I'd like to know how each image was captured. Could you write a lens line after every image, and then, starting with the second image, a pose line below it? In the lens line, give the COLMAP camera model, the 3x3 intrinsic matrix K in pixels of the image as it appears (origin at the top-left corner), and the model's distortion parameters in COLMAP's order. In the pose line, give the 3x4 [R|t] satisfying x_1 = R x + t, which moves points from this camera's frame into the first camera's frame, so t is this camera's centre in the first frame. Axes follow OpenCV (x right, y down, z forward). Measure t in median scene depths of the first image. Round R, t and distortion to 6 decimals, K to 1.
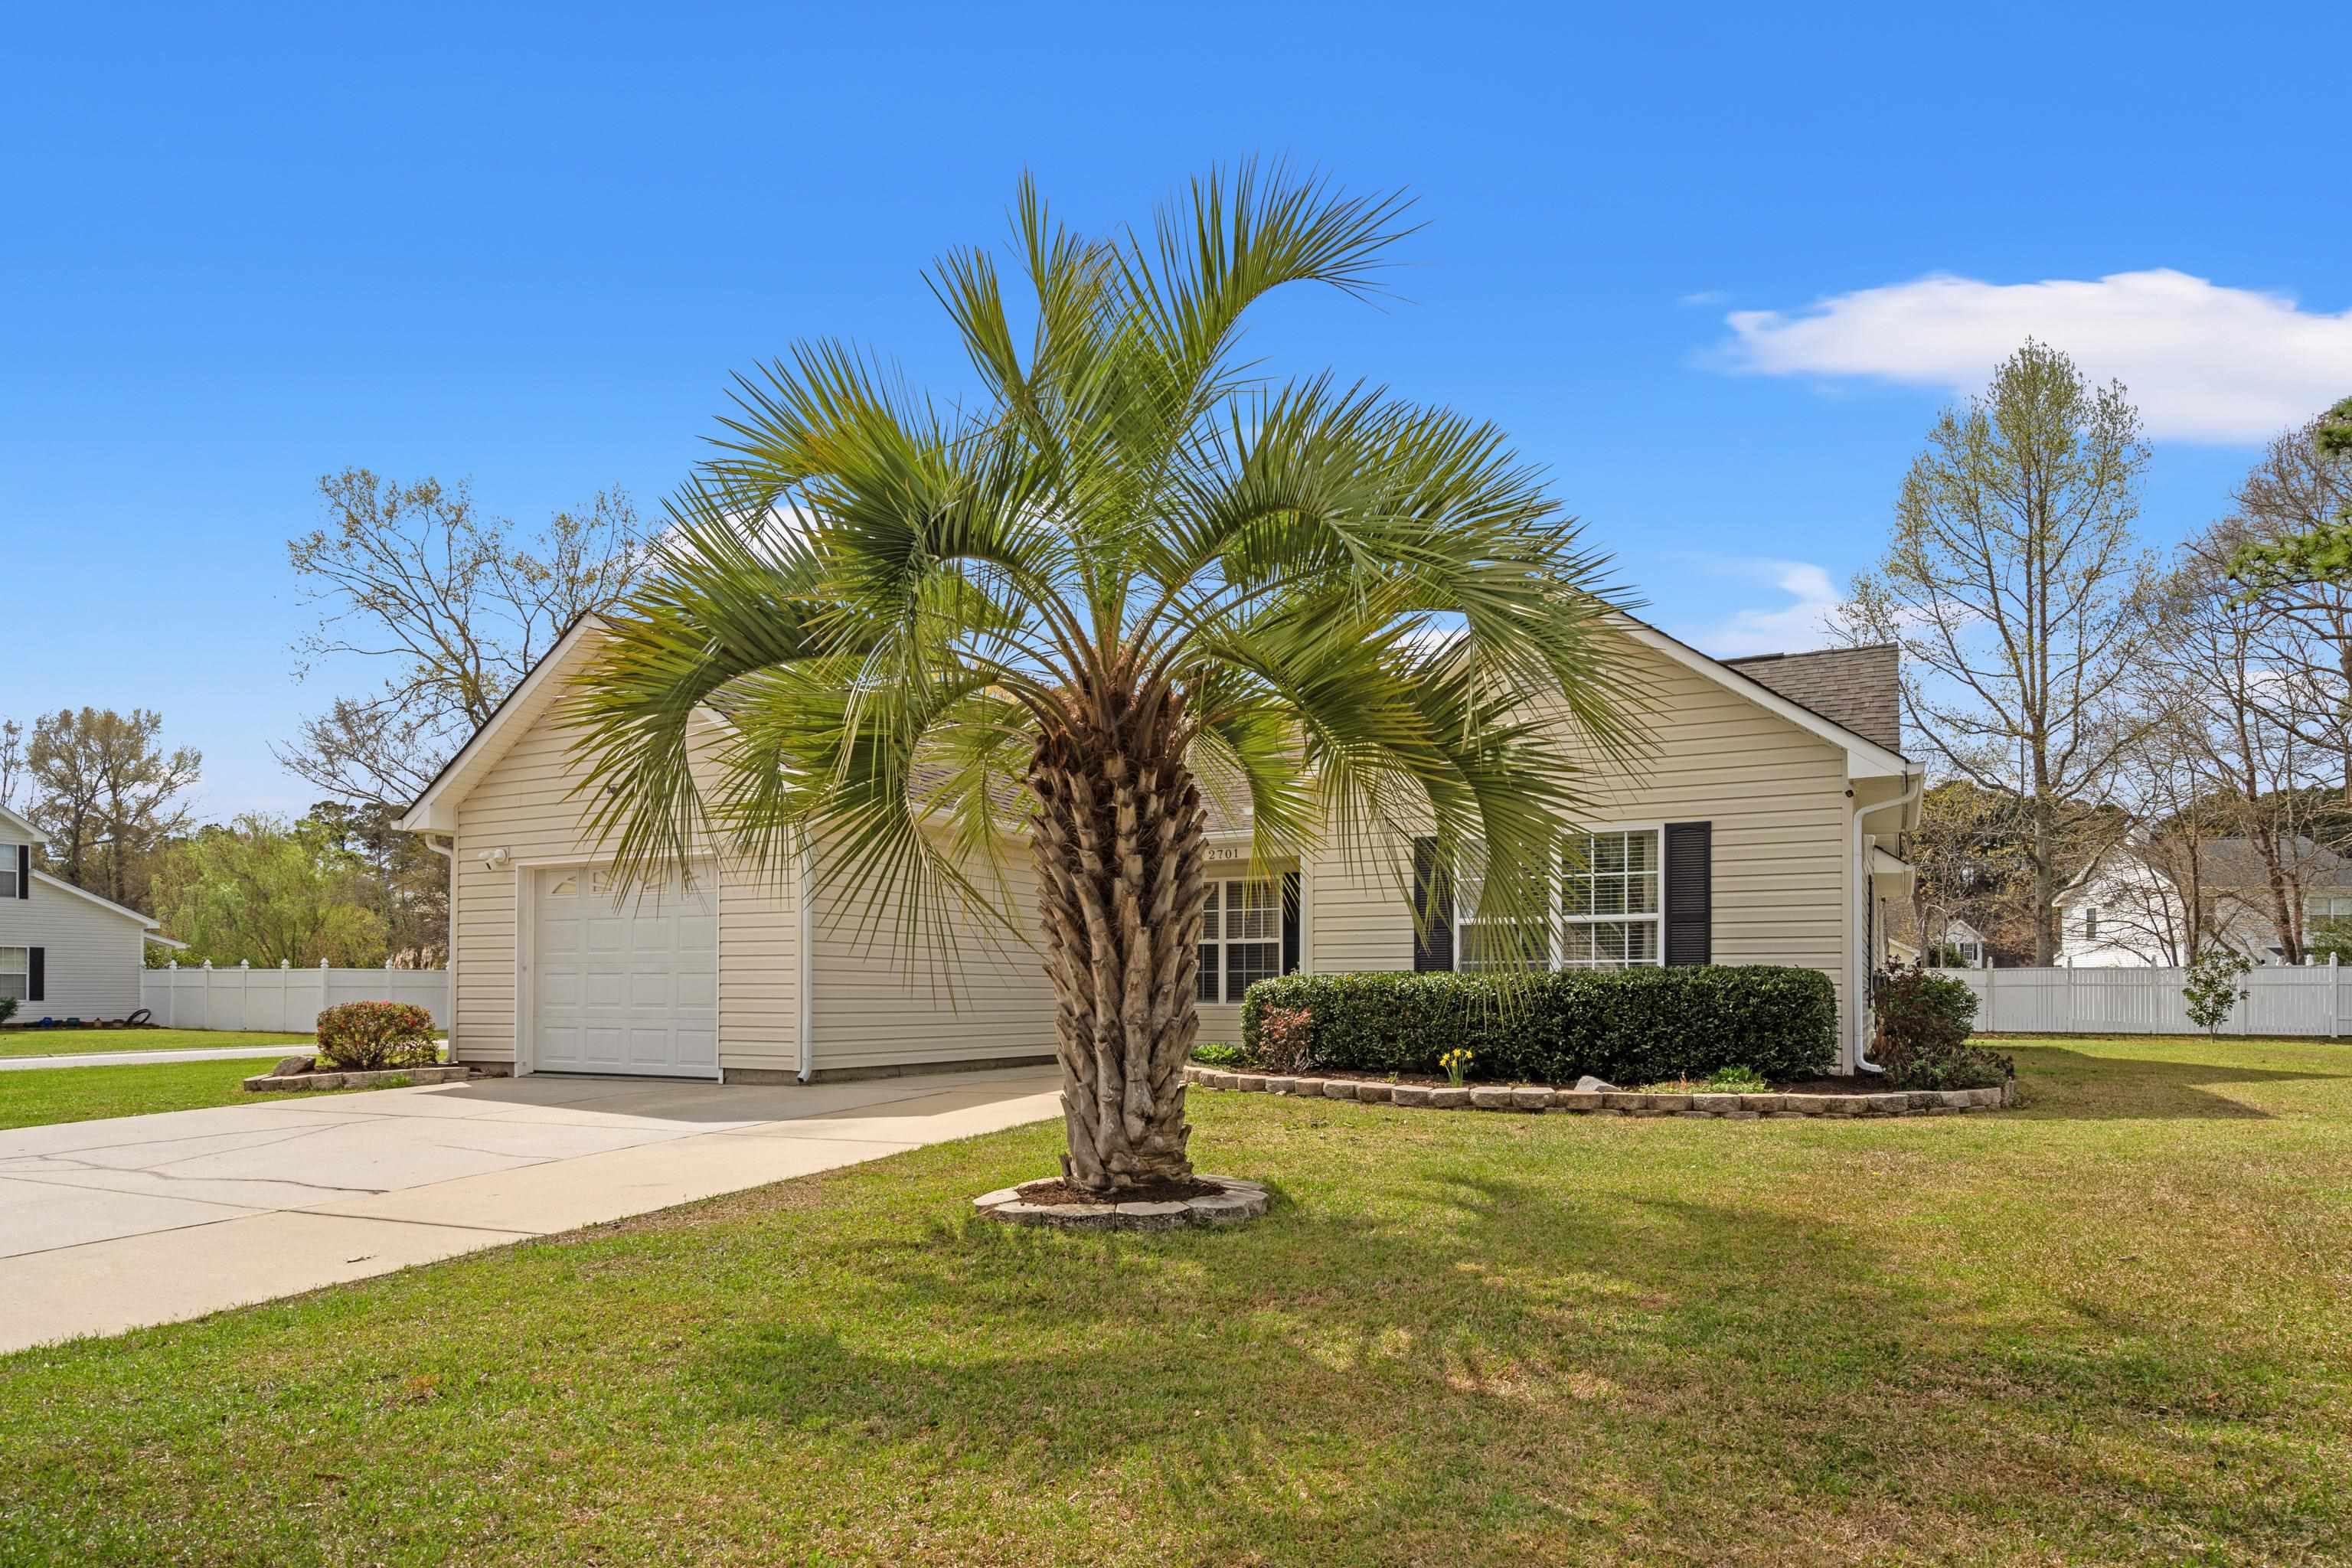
lens RADIAL K [[1223.5, 0, 1176.0], [0, 1223.5, 784.0], [0, 0, 1]] dist [0.001592, -0.000060]
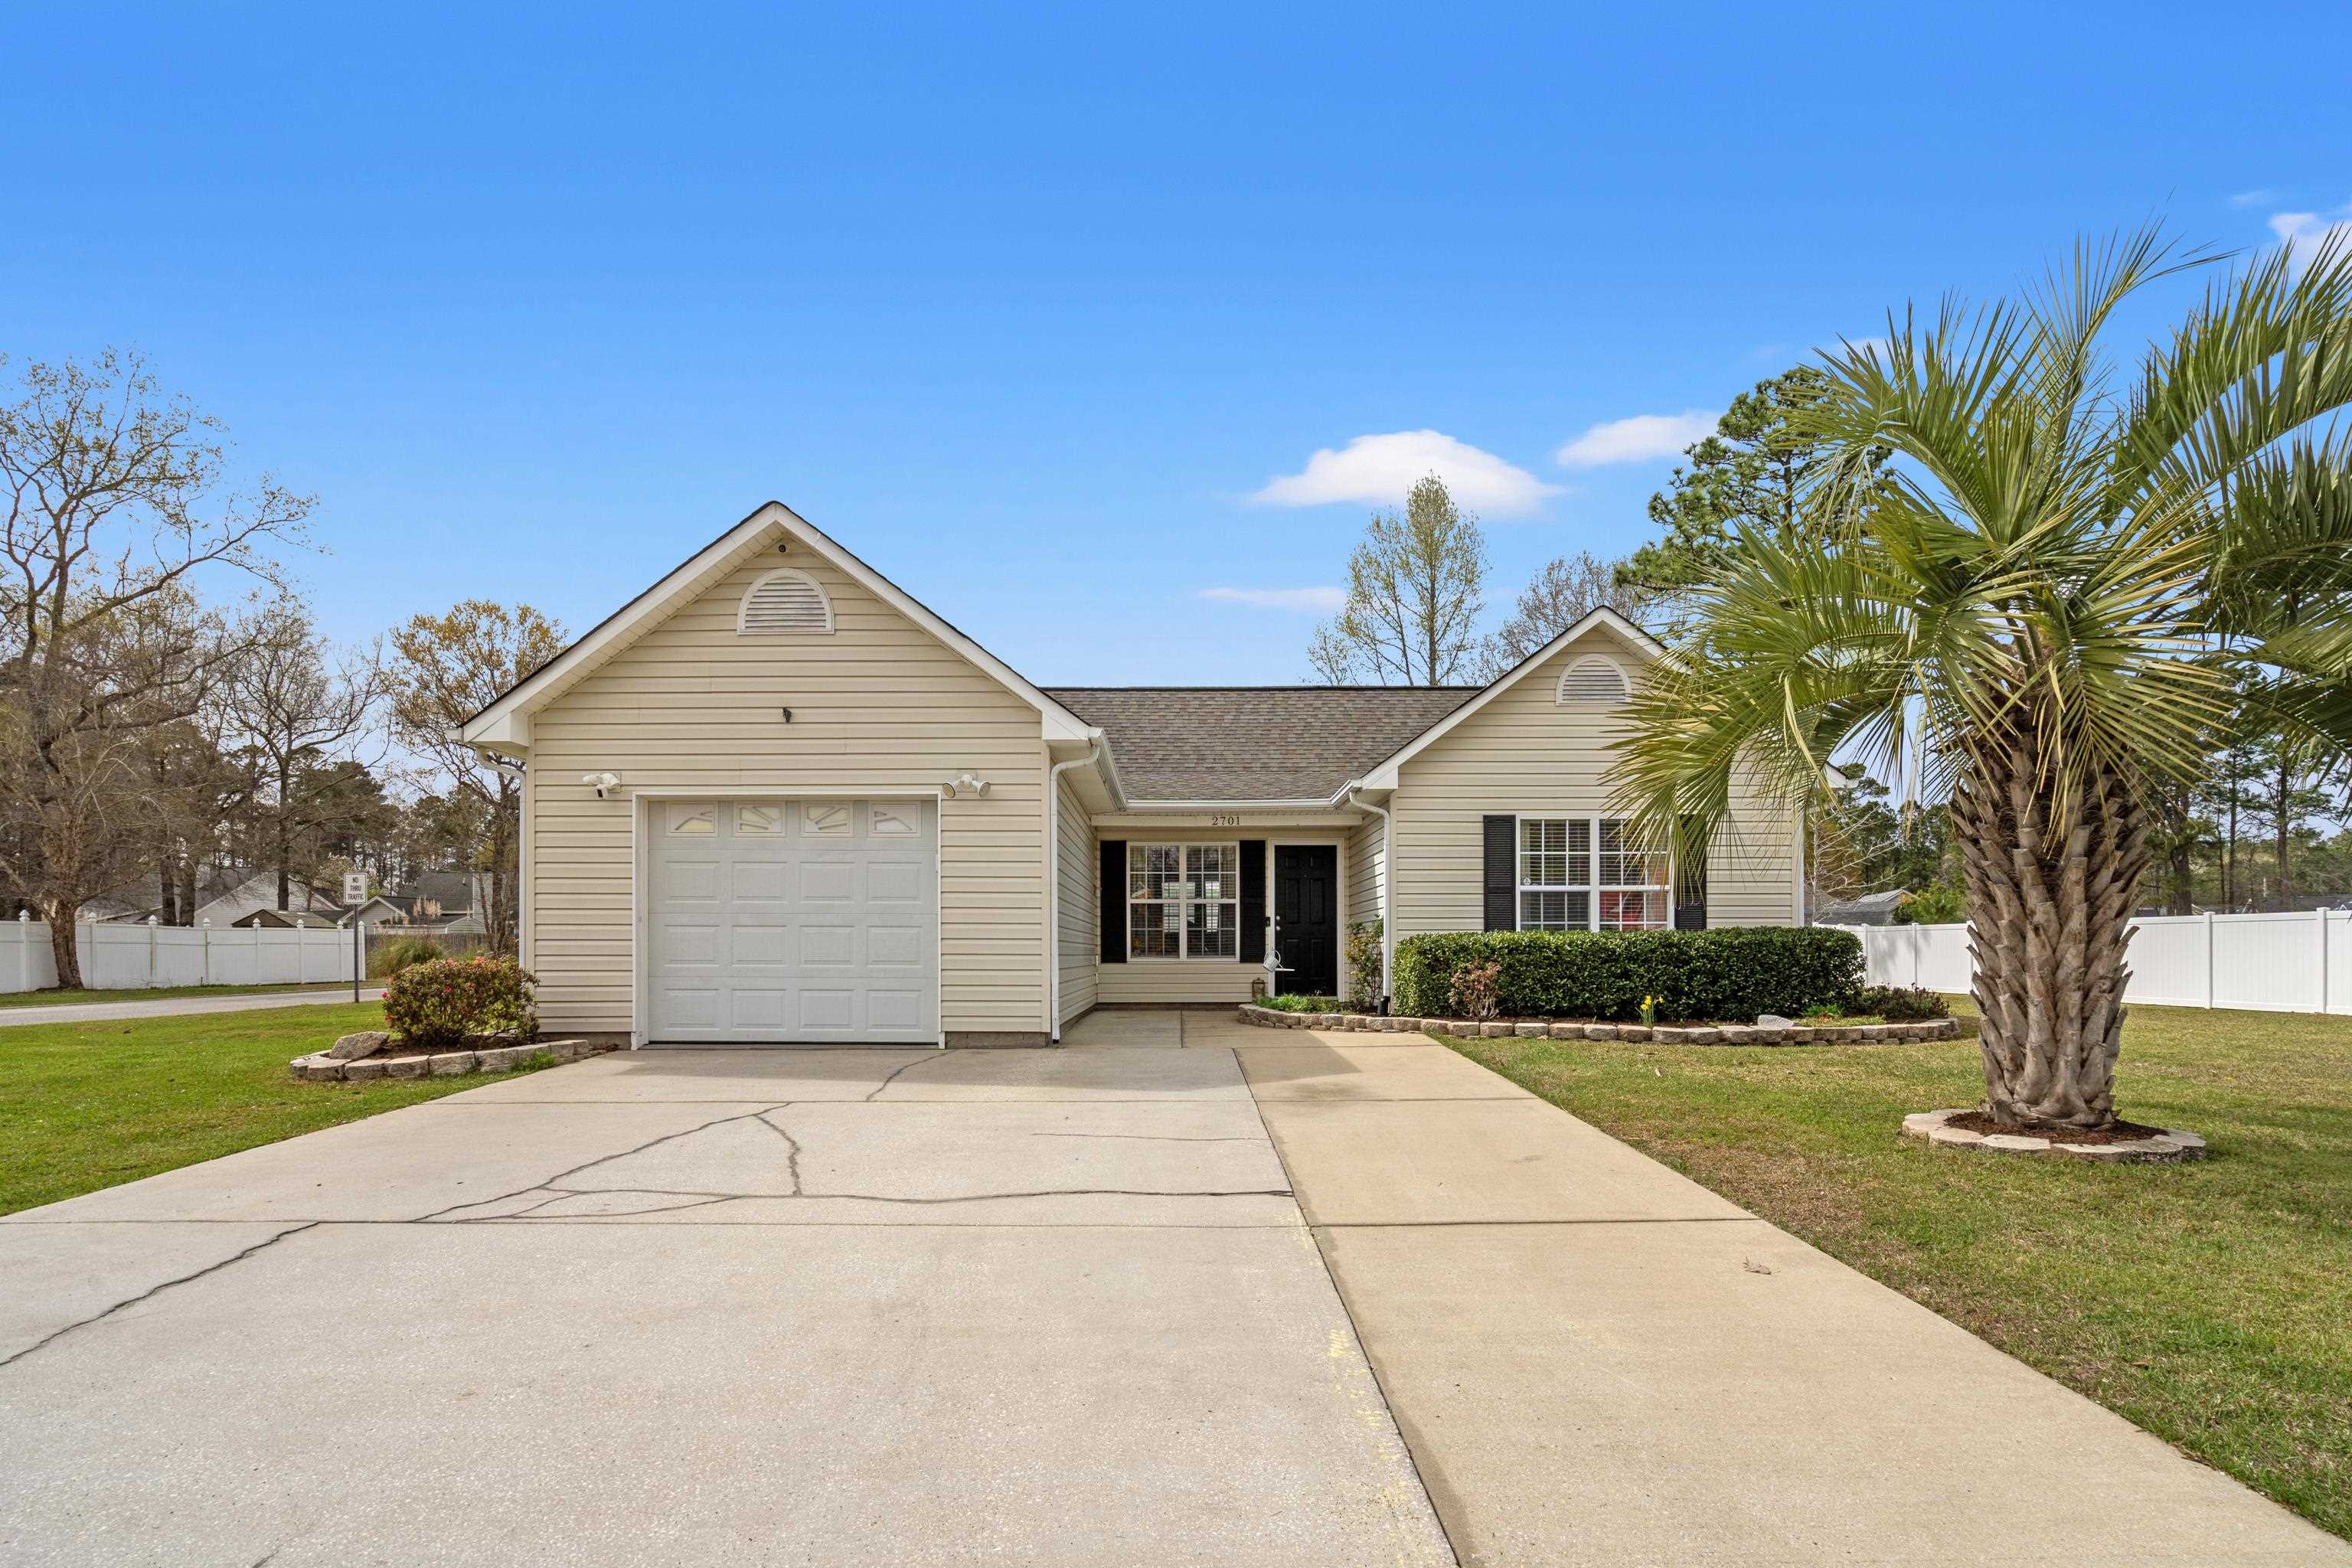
lens RADIAL K [[1073.5, 0, 1176.0], [0, 1073.5, 784.0], [0, 0, 1]] dist [-0.000681, 0.000061]
pose [[0.911174, 0.062135, 0.407309, -0.543407], [-0.068968, 0.997617, 0.002099, 0.035537], [-0.406207, -0.030004, 0.913288, 0.207645]]
